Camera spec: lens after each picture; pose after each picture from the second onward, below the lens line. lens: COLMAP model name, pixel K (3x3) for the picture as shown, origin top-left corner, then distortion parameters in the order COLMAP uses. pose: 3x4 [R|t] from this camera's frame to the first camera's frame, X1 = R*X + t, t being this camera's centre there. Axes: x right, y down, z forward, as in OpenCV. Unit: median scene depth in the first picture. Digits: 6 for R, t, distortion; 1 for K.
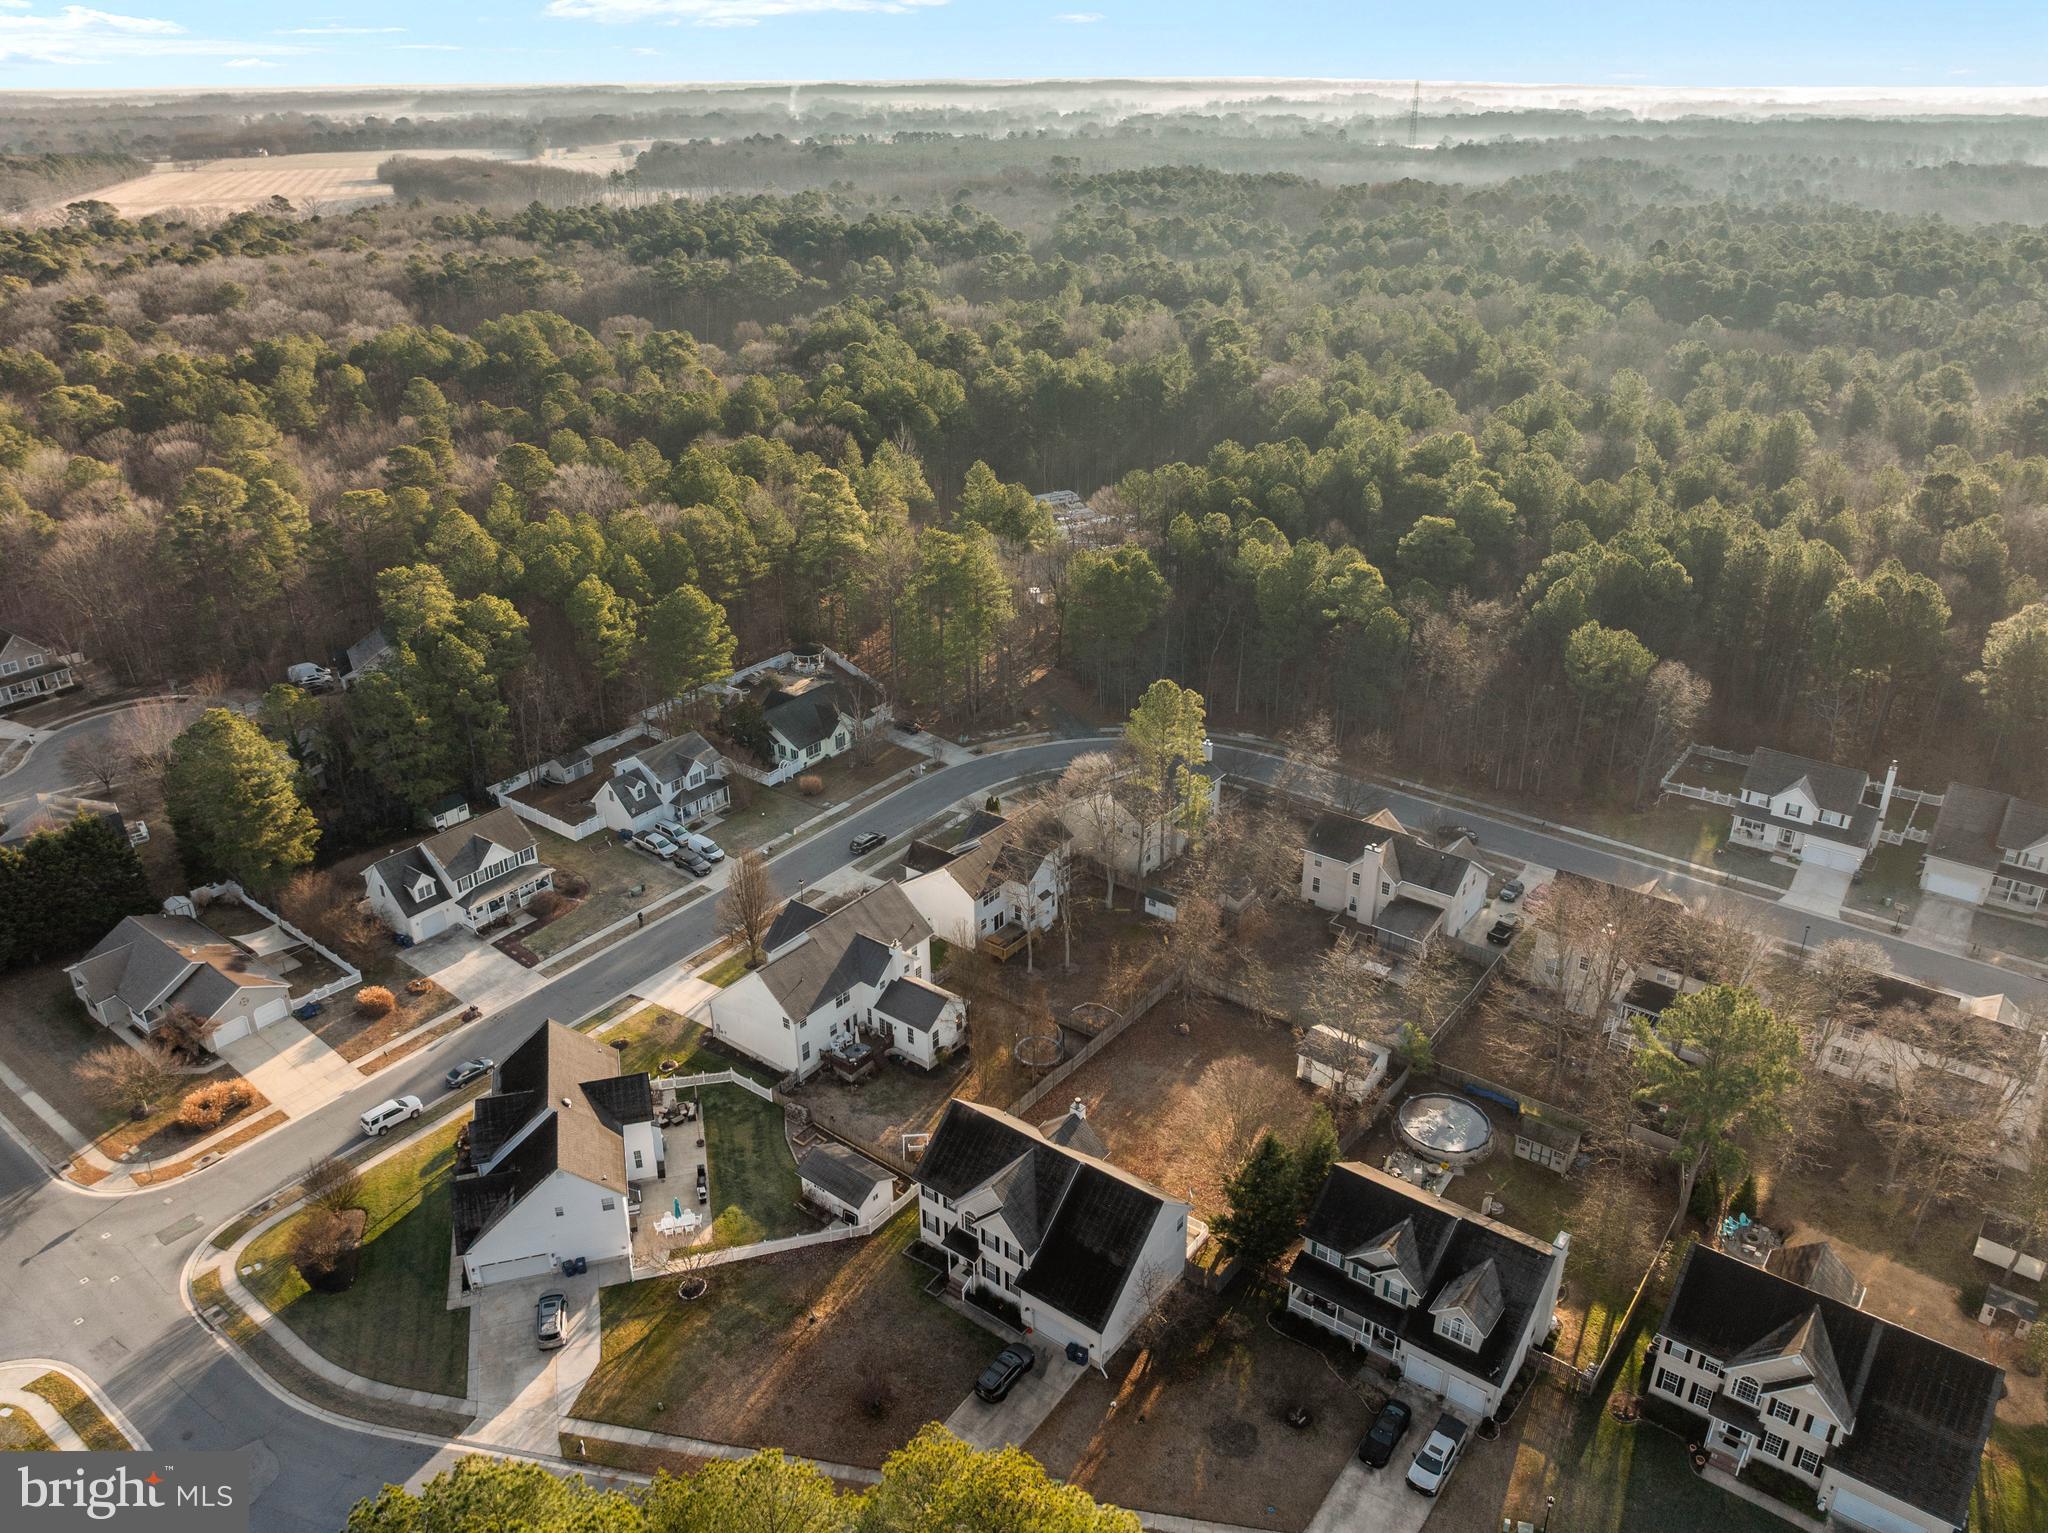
lens RADIAL K [[1466.4, 0, 1029.9], [0, 1466.4, 767.0], [0, 0, 1]] dist [-0.034544, 0.004705]
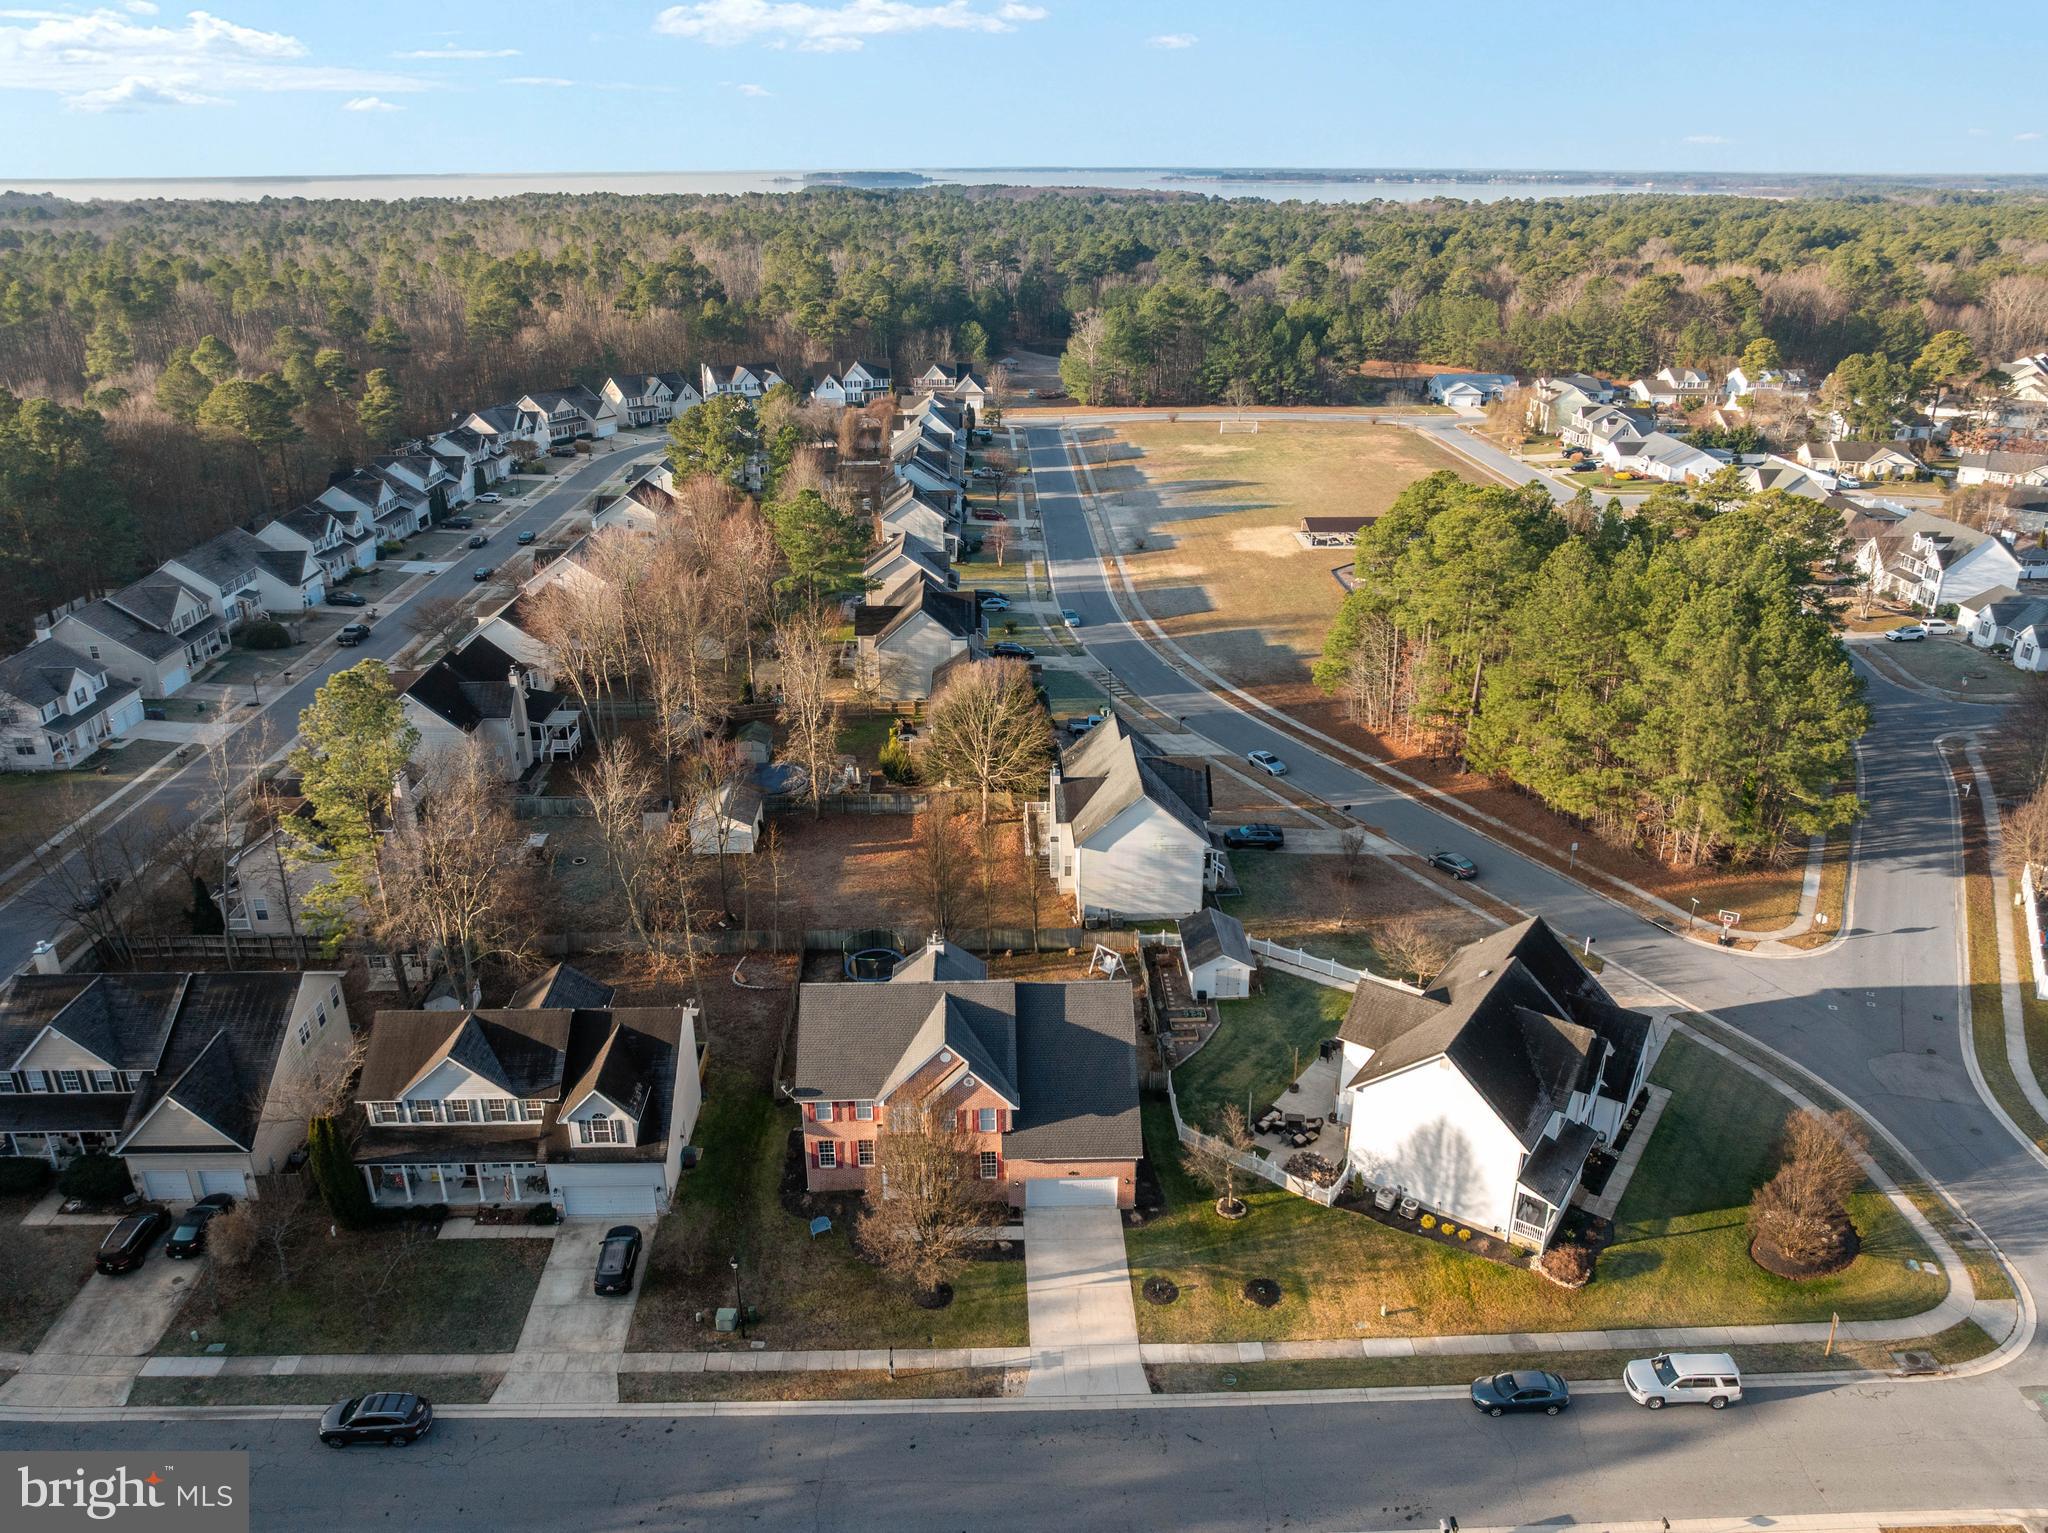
lens RADIAL K [[1442.7, 0, 1030.2], [0, 1442.7, 762.8], [0, 0, 1]] dist [-0.026279, -0.010588]
pose [[-0.629489, -0.291729, 0.720165, -0.505979], [0.339395, 0.730517, 0.592584, -0.278541], [-0.698967, 0.617446, -0.360841, 1.026333]]
